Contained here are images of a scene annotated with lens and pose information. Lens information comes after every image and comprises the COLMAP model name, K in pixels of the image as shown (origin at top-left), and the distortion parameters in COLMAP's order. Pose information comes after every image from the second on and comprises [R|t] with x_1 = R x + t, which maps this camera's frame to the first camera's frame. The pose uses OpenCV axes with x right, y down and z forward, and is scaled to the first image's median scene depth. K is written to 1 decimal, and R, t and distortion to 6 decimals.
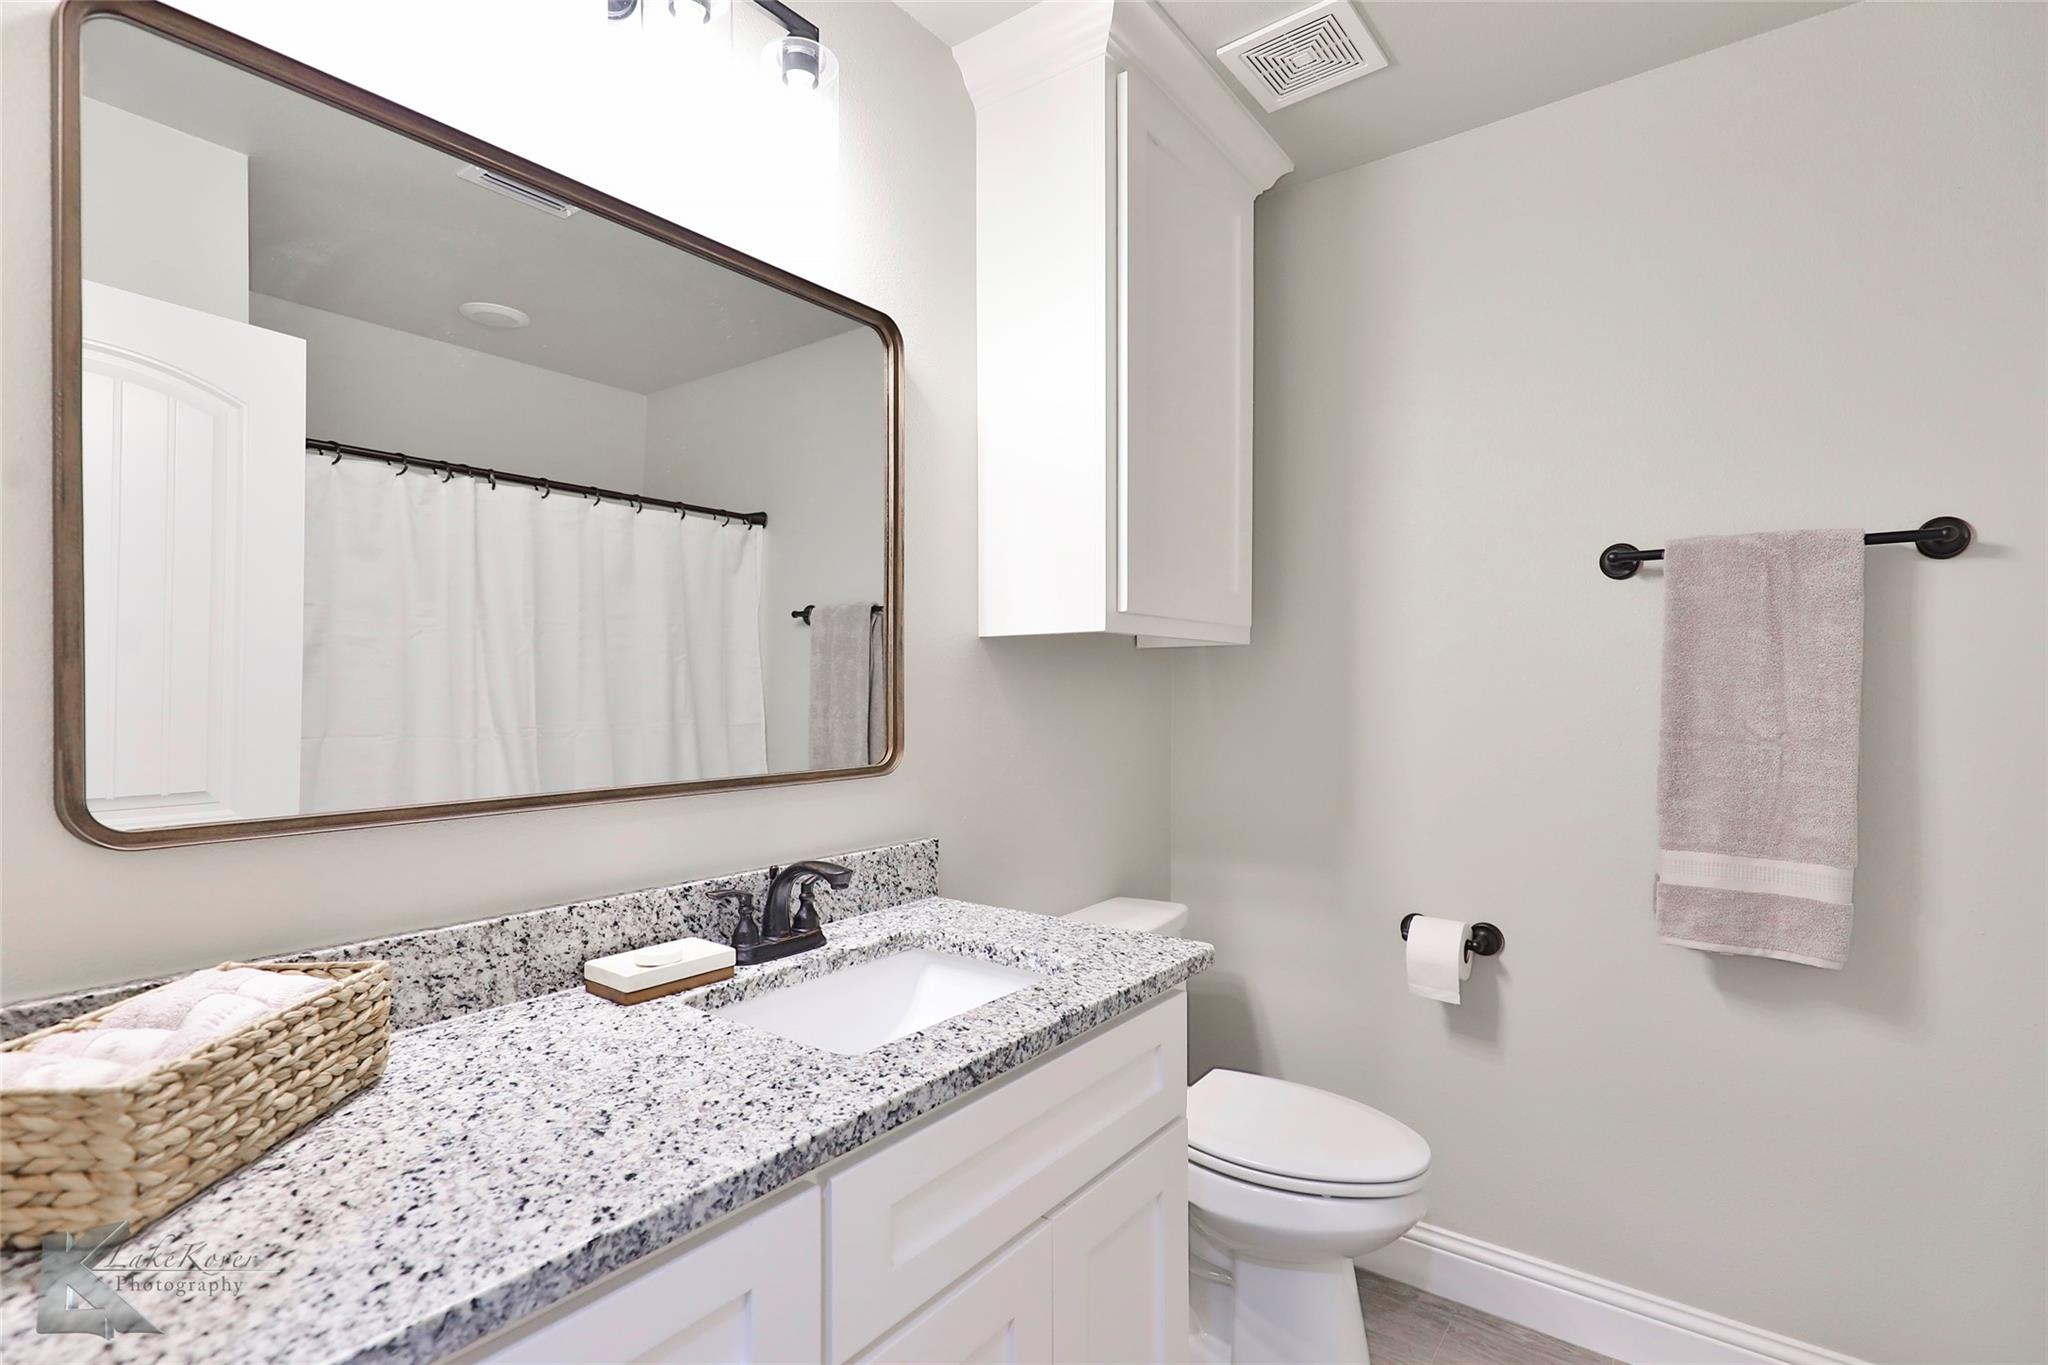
lens RADIAL K [[983.6, 0, 1021.3], [0, 983.6, 684.3], [0, 0, 1]] dist [0.021981, -0.009880]
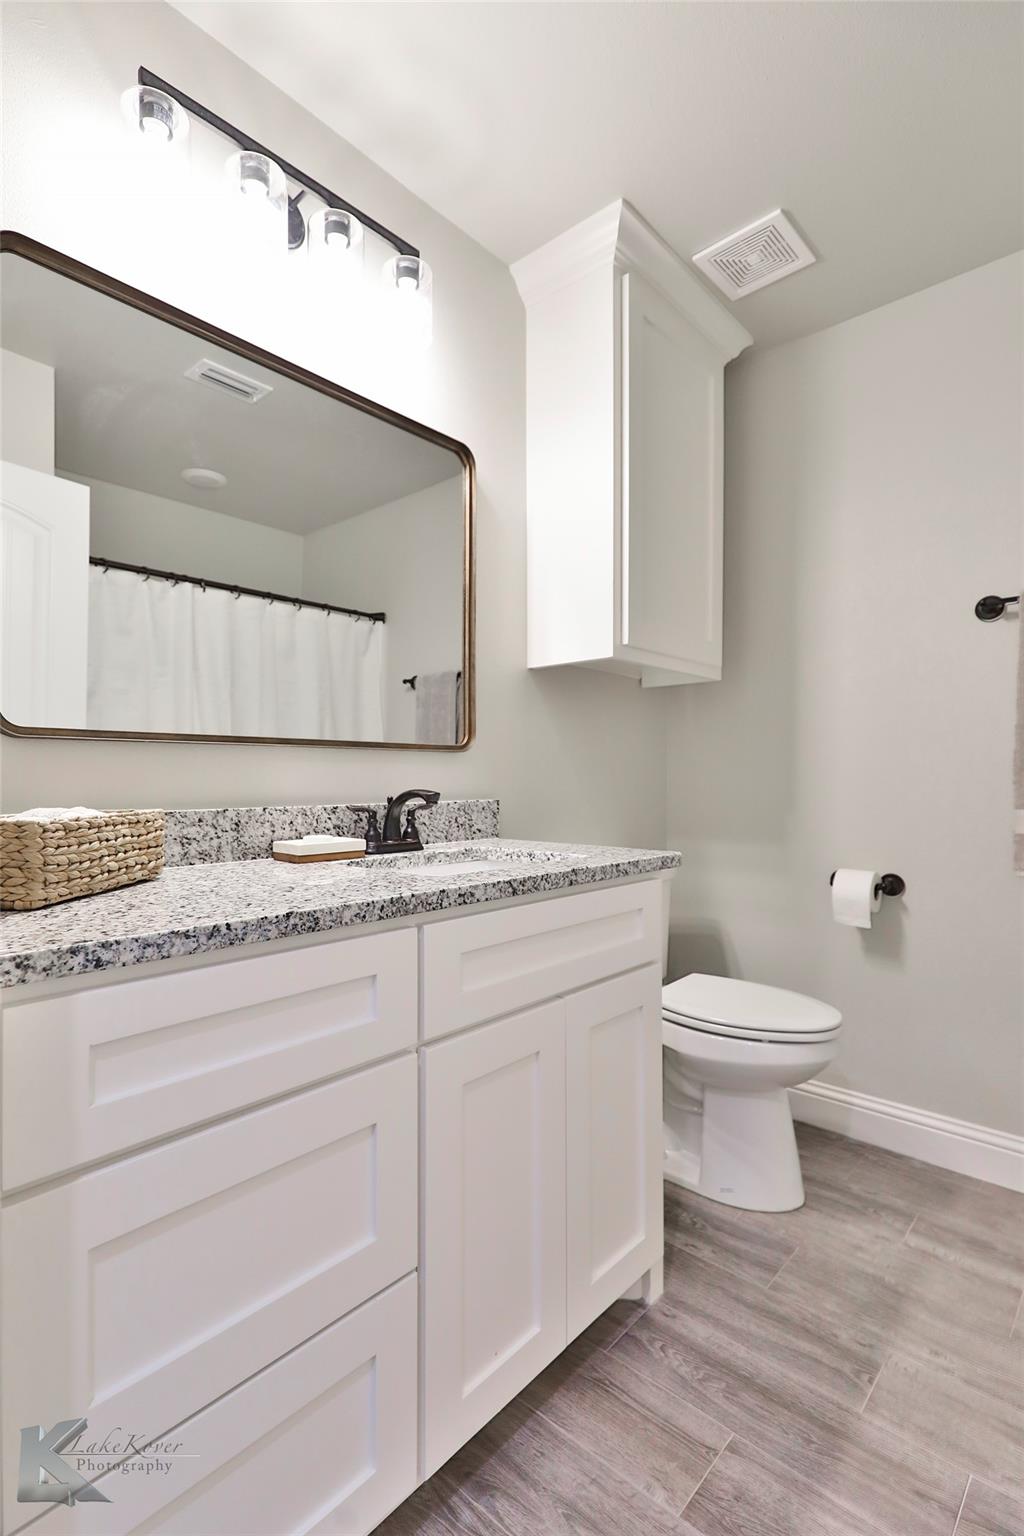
lens RADIAL K [[737.7, 0, 510.6], [0, 737.7, 768.1], [0, 0, 1]] dist [0.021981, -0.009880]
pose [[0.996400, 0.000285, -0.084776, 0.026489], [-0.000589, 0.999993, -0.003562, 0.112240], [0.084775, 0.003599, 0.996394, -0.102116]]
